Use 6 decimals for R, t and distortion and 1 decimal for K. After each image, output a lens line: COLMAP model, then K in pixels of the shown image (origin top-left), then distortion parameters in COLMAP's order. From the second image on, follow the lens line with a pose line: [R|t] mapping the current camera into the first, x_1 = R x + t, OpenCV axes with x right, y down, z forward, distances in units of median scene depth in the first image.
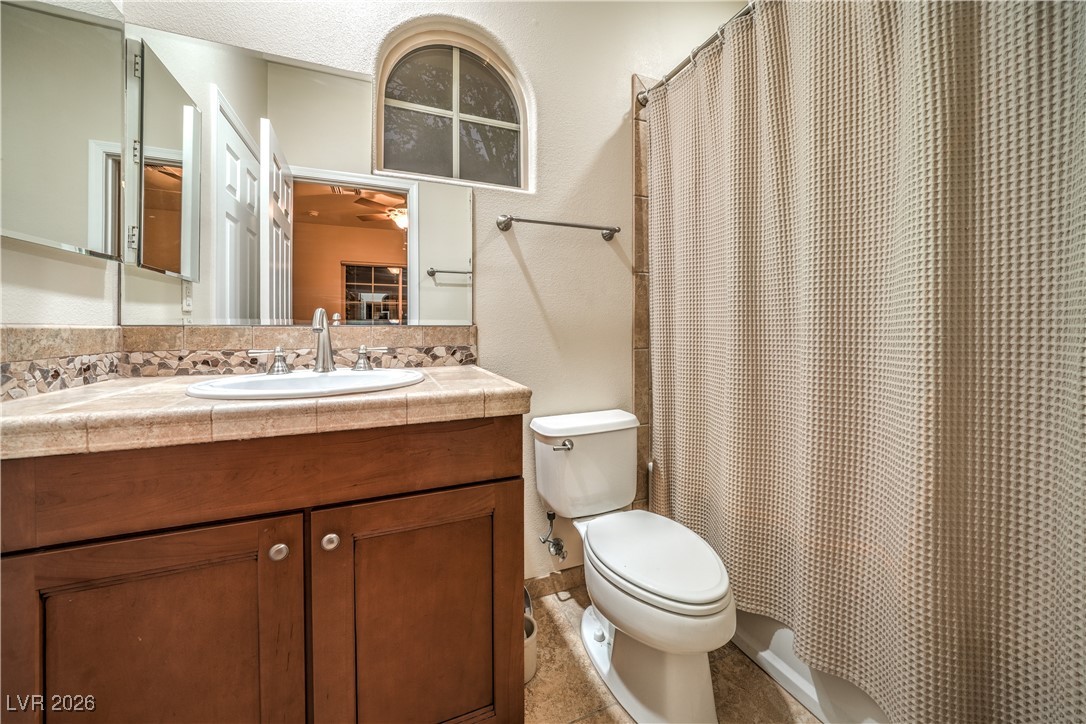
lens RADIAL K [[383.3, 0, 540.7], [0, 383.3, 329.3], [0, 0, 1]] dist [-0.010508, 0.000187]
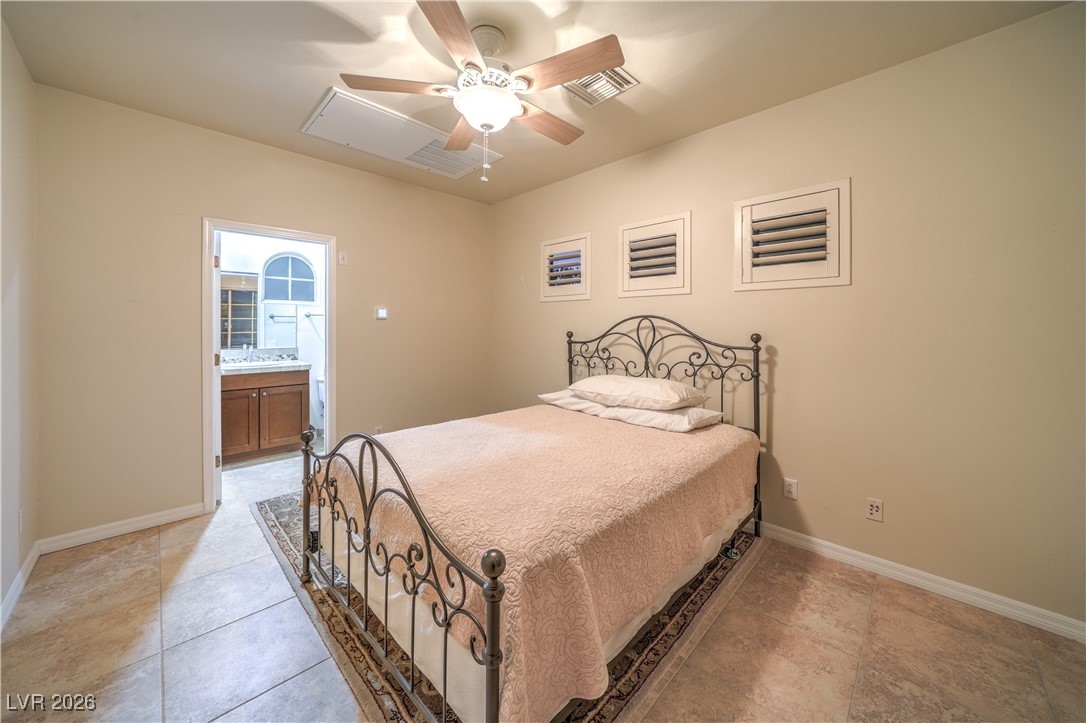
lens RADIAL K [[383.3, 0, 534.8], [0, 383.3, 324.4], [0, 0, 1]] dist [-0.010508, 0.000187]
pose [[0.924578, 0.001120, 0.380990, 0.674789], [0.001481, 0.999978, -0.006533, -0.269341], [-0.380989, 0.006605, 0.924556, -4.047161]]
